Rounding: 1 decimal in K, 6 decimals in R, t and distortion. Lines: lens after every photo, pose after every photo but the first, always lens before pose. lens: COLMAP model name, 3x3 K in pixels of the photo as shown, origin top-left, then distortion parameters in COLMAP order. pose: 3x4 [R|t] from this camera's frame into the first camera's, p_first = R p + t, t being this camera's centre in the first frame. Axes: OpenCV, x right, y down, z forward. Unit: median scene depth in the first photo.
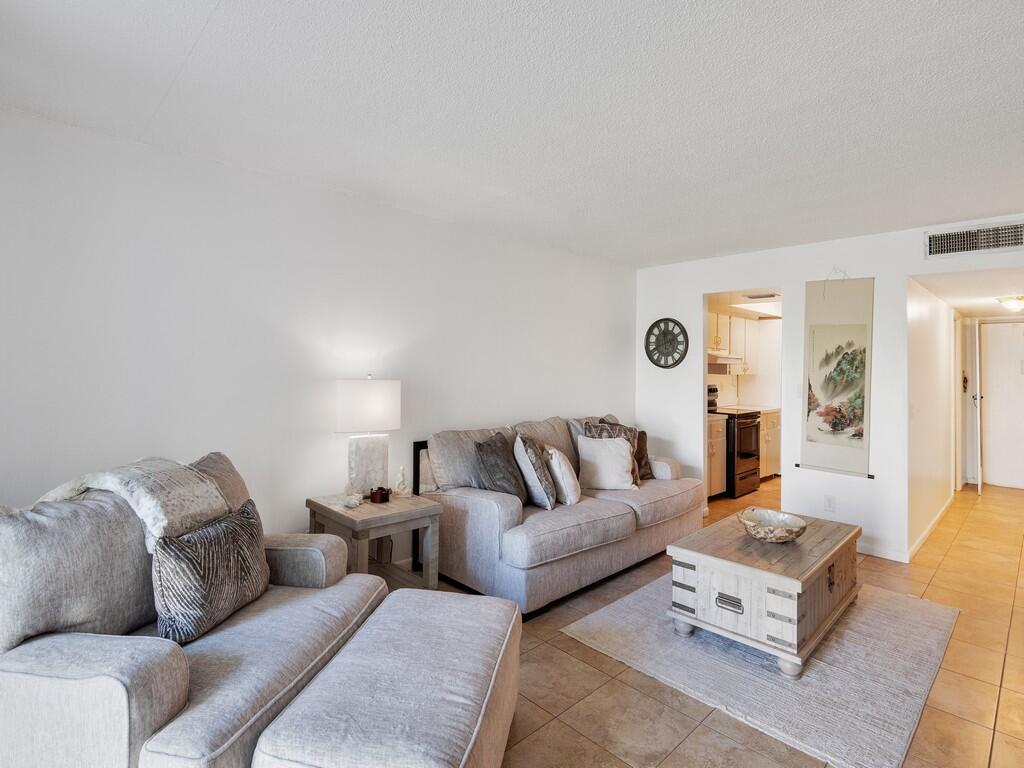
lens RADIAL K [[536.4, 0, 500.5], [0, 536.4, 367.5], [0, 0, 1]] dist [-0.005470, -0.001034]
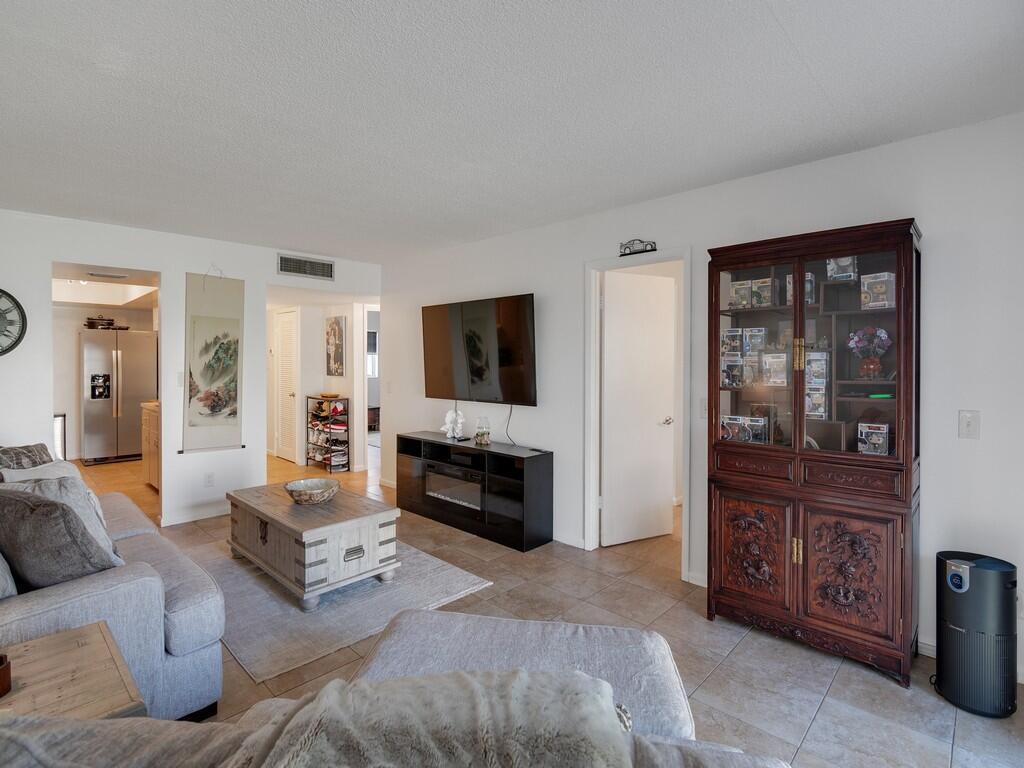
lens RADIAL K [[505.4, 0, 500.2], [0, 505.4, 380.5], [0, 0, 1]] dist [-0.005142, -0.001838]
pose [[-0.045544, -0.056648, 0.997355, -0.443380], [-0.000837, 0.998393, 0.056669, -0.008831], [-0.998962, 0.001746, -0.045518, 0.456812]]
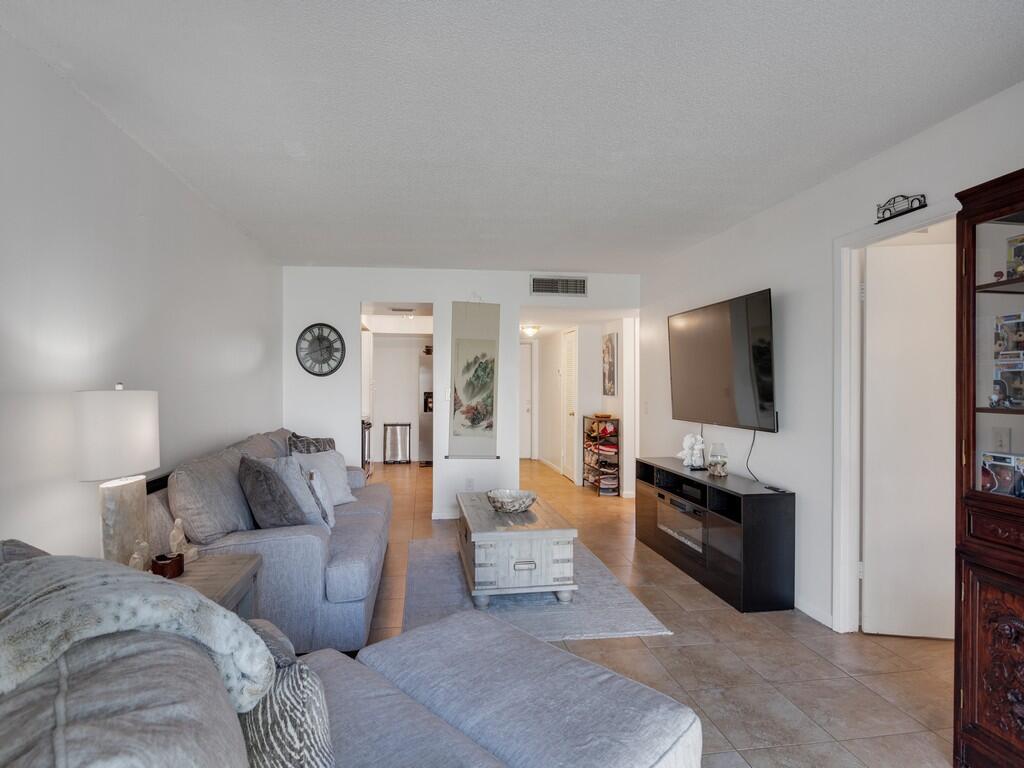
lens RADIAL K [[560.5, 0, 511.8], [0, 560.5, 404.2], [0, 0, 1]] dist [-0.001701, -0.000771]
pose [[0.562878, -0.046056, 0.825256, -0.397203], [0.010711, 0.998769, 0.048434, 0.008063], [-0.826471, -0.018423, 0.562678, 0.197495]]
